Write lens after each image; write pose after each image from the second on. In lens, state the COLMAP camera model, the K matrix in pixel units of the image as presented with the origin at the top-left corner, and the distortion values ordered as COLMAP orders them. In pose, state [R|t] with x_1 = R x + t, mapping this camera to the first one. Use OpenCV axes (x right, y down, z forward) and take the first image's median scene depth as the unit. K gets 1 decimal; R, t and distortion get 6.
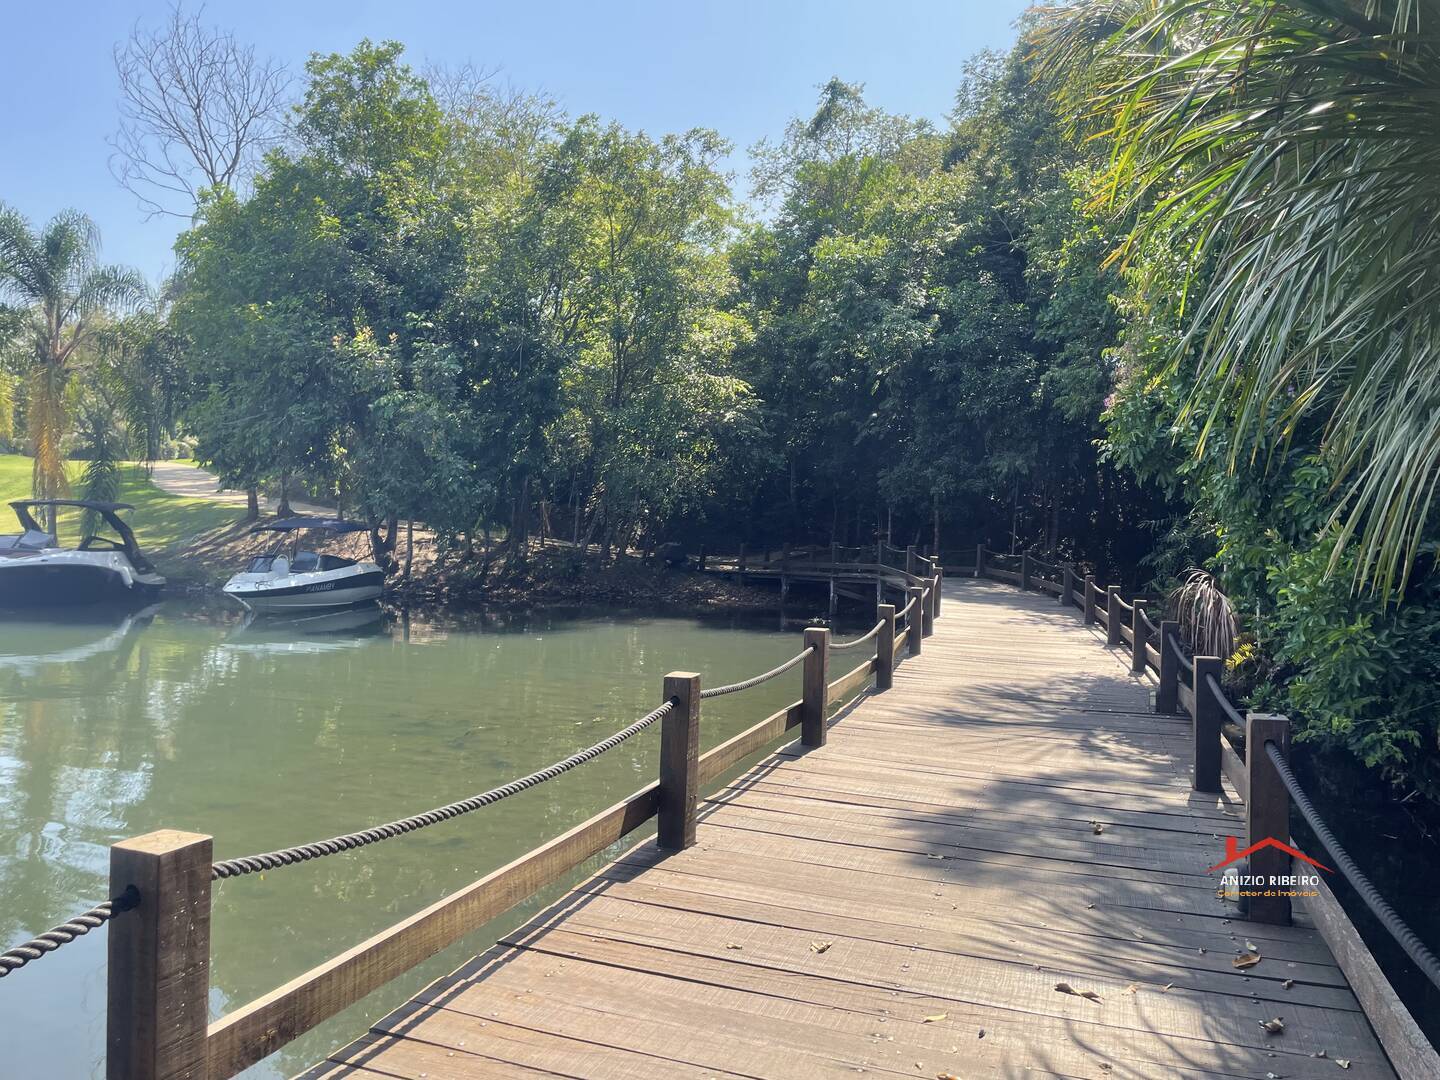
lens RADIAL K [[1080.3, 0, 724.0], [0, 1080.3, 551.1], [0, 0, 1]] dist [0.094172, -0.128435]
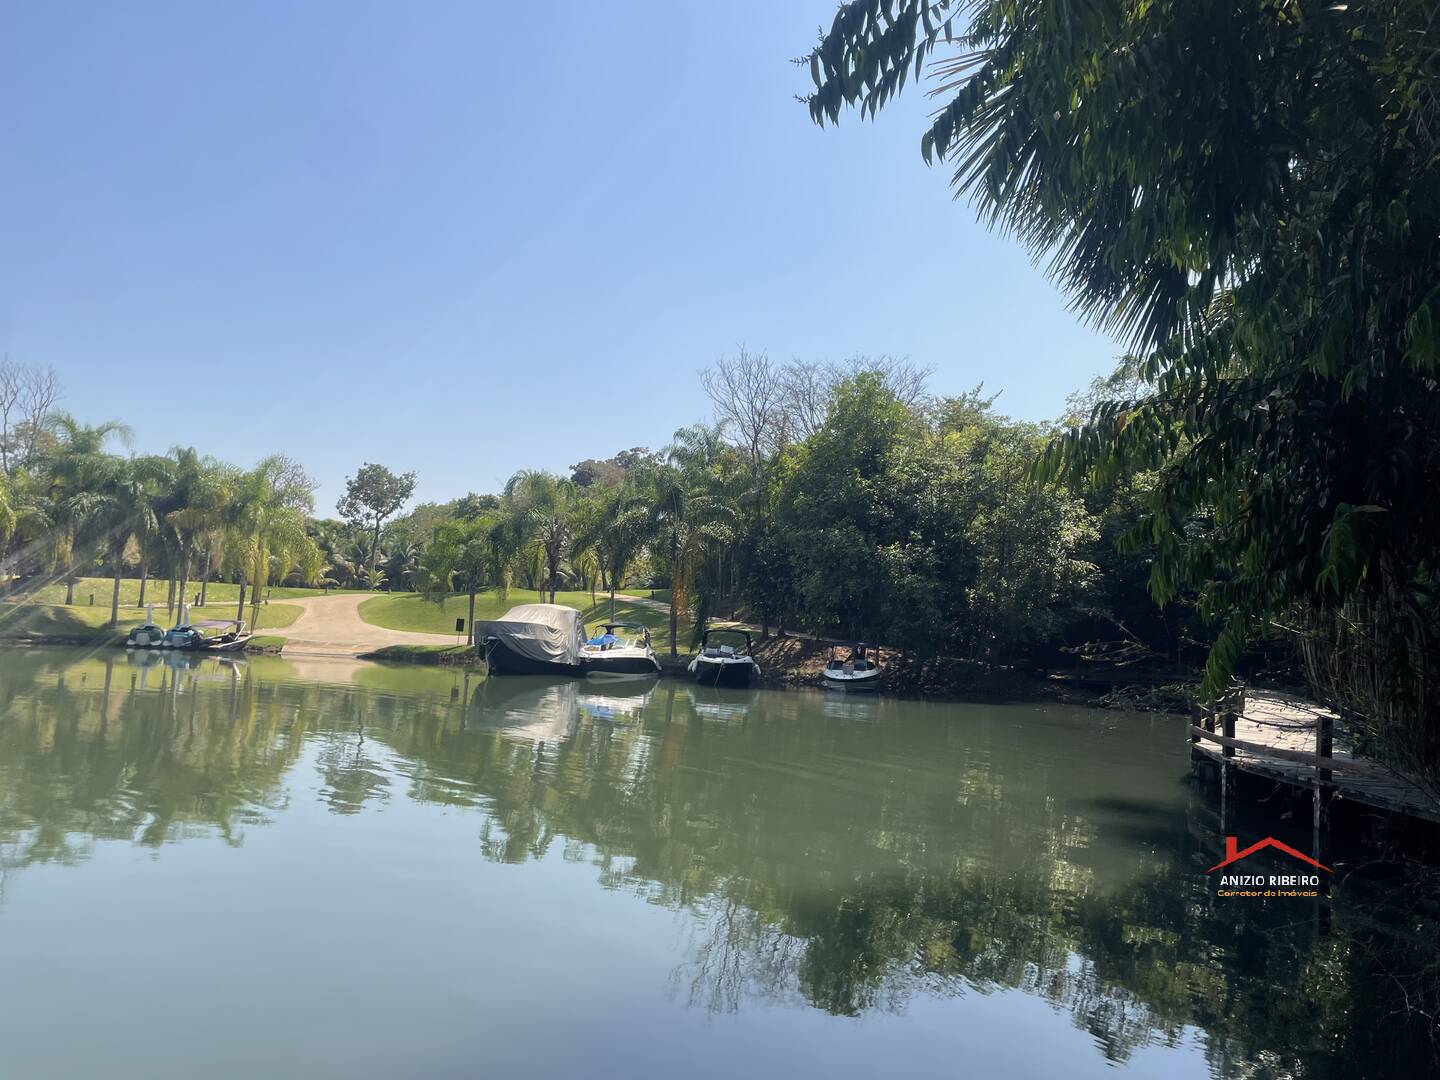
lens RADIAL K [[1080.3, 0, 724.0], [0, 1080.3, 551.1], [0, 0, 1]] dist [0.094172, -0.128435]
pose [[0.983258, 0.002351, -0.182205, -0.234391], [-0.021883, 0.994204, -0.105262, 0.013692], [0.180901, 0.107487, 0.977610, -0.749033]]
